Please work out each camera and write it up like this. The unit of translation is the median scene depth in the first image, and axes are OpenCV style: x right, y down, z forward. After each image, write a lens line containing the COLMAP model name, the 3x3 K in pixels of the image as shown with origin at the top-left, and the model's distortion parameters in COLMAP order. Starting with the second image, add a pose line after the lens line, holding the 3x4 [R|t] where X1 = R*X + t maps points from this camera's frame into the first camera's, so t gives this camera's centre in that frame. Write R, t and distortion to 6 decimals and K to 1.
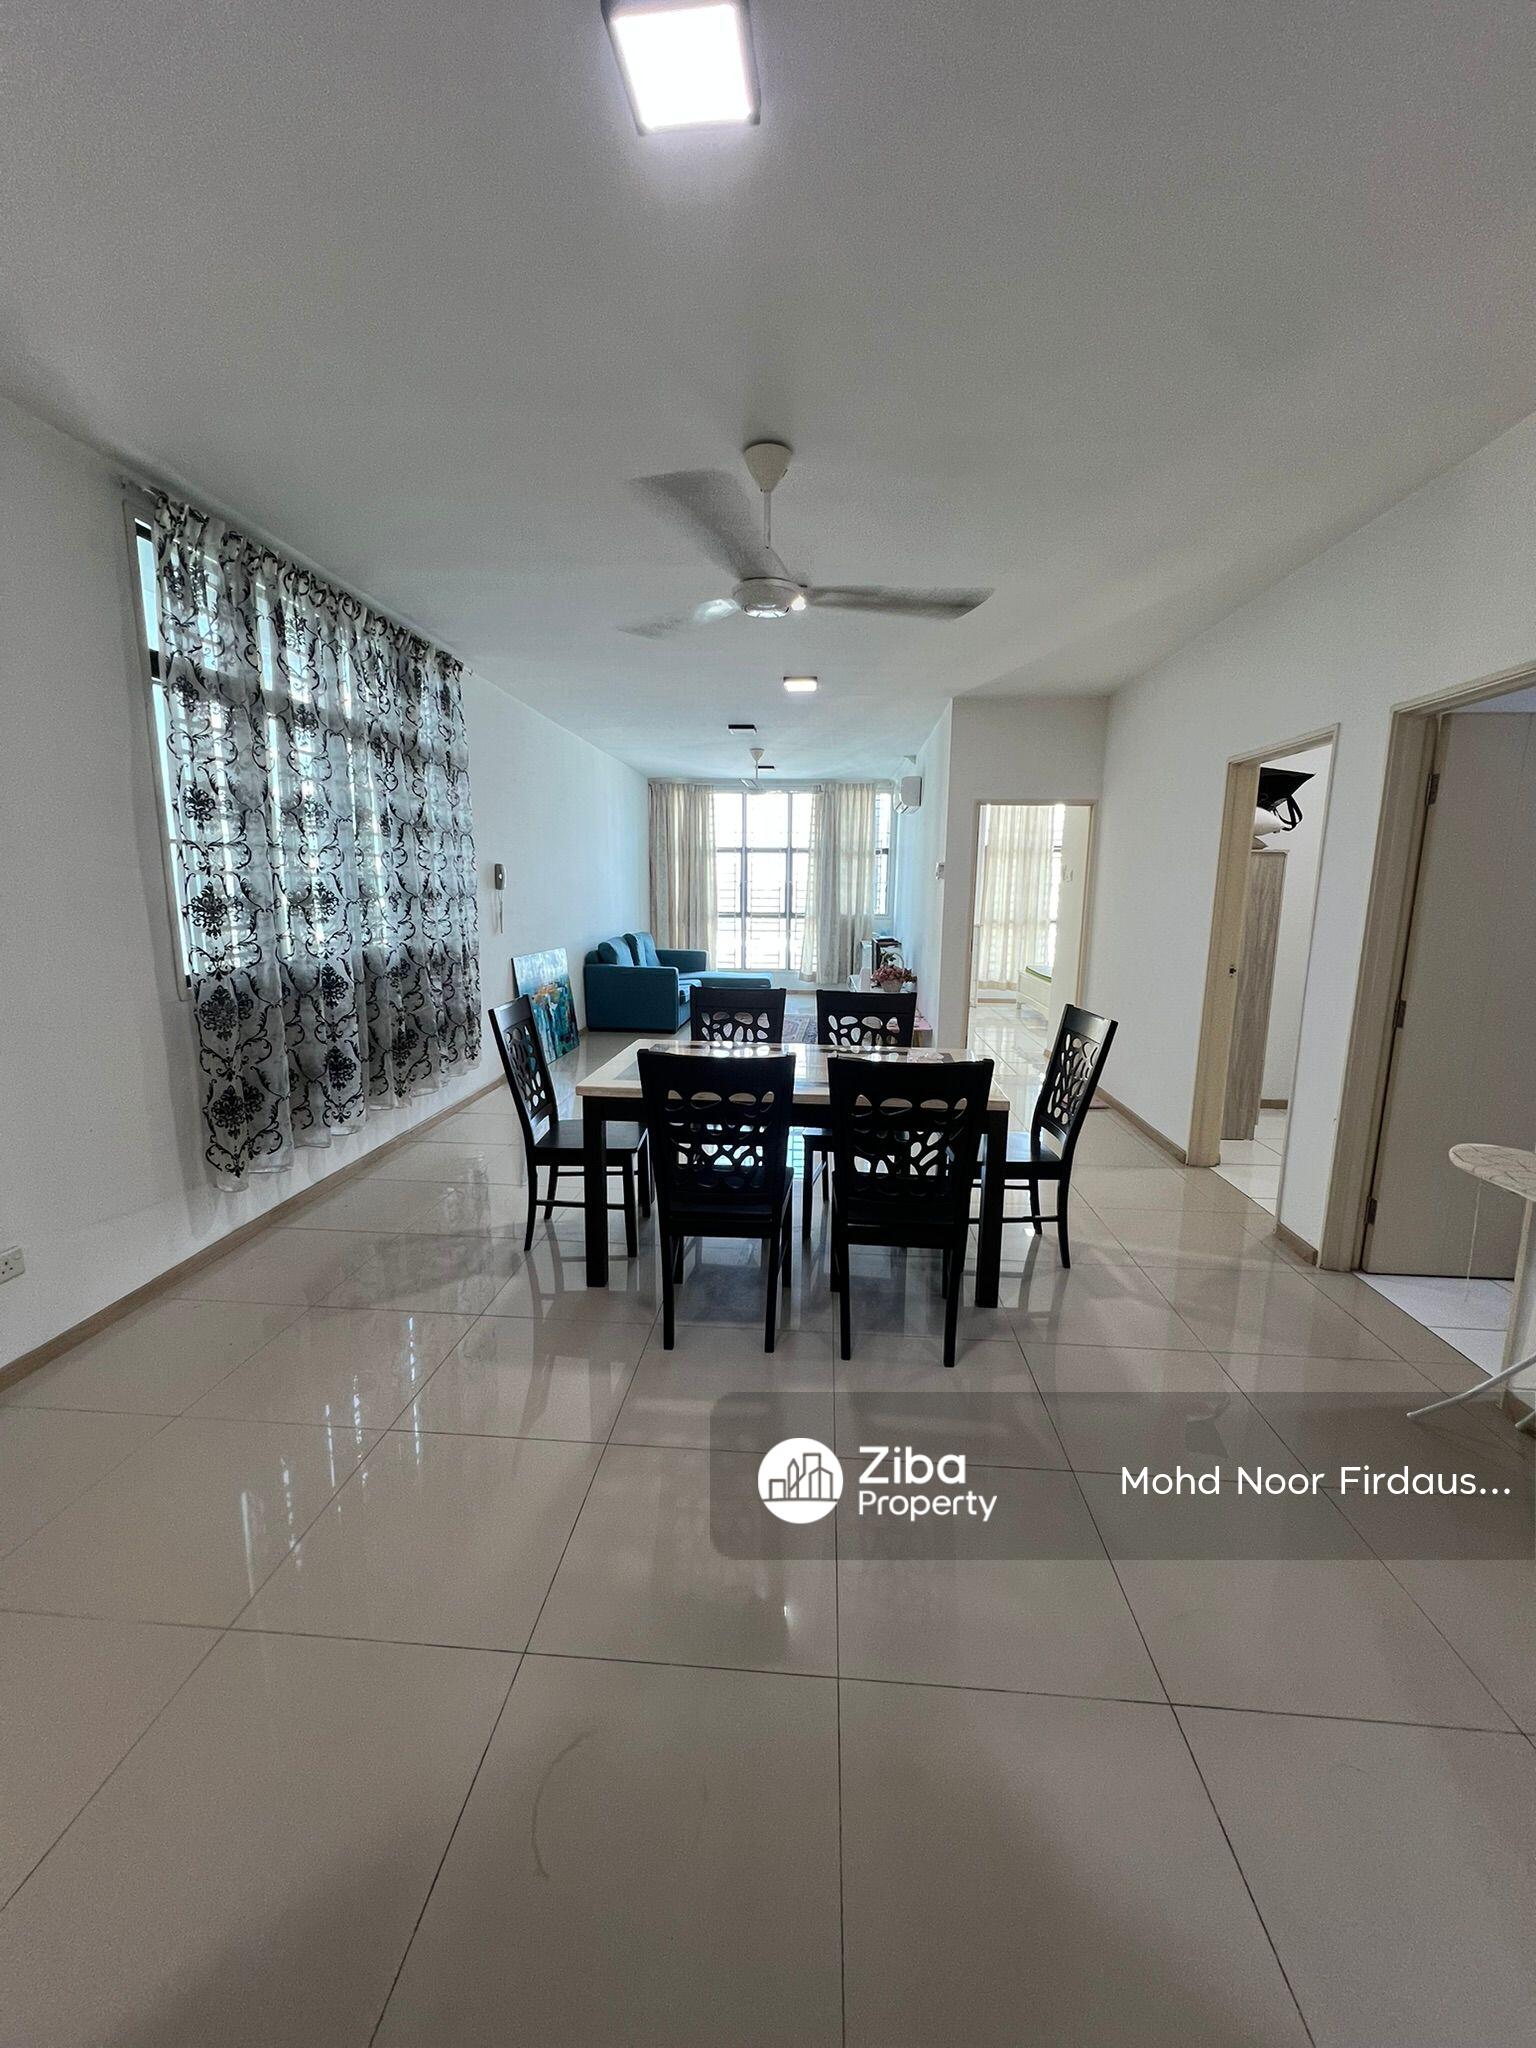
lens RADIAL K [[818.4, 0, 768.4], [0, 818.4, 1023.5], [0, 0, 1]] dist [-0.000907, 0.000709]
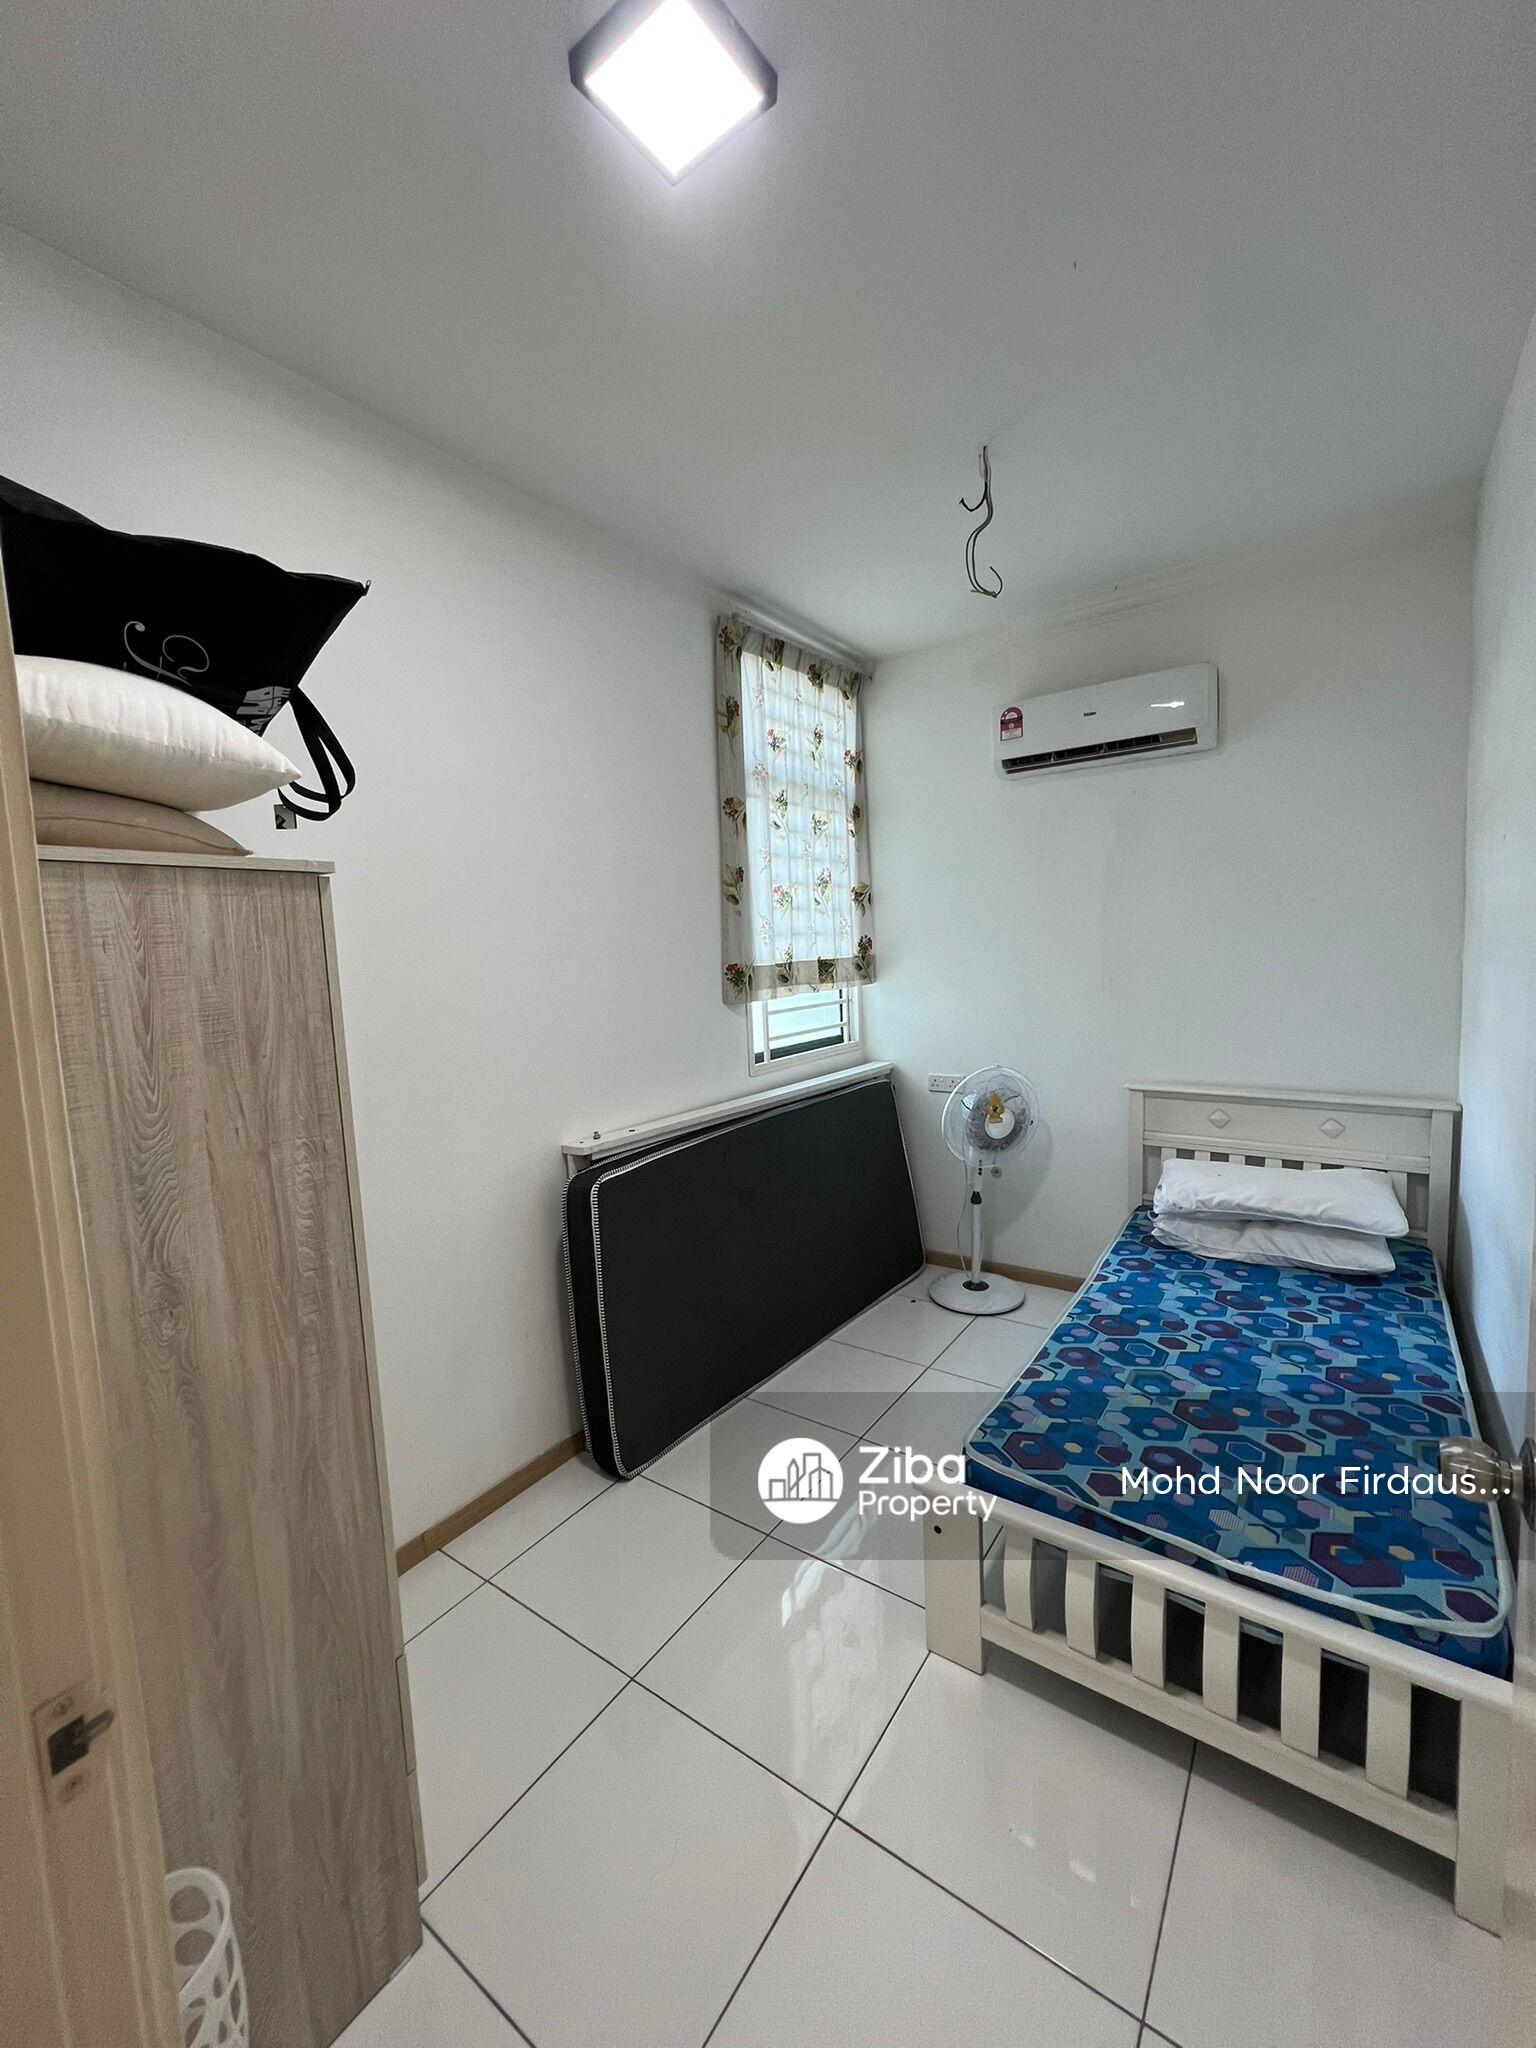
lens RADIAL K [[818.4, 0, 769.8], [0, 818.4, 1024.5], [0, 0, 1]] dist [-0.000907, 0.000709]
pose [[0.516244, -0.114755, 0.848719, 0.460544], [0.188483, 0.981909, 0.018117, -0.135269], [-0.835444, 0.150616, 0.528534, 0.720415]]
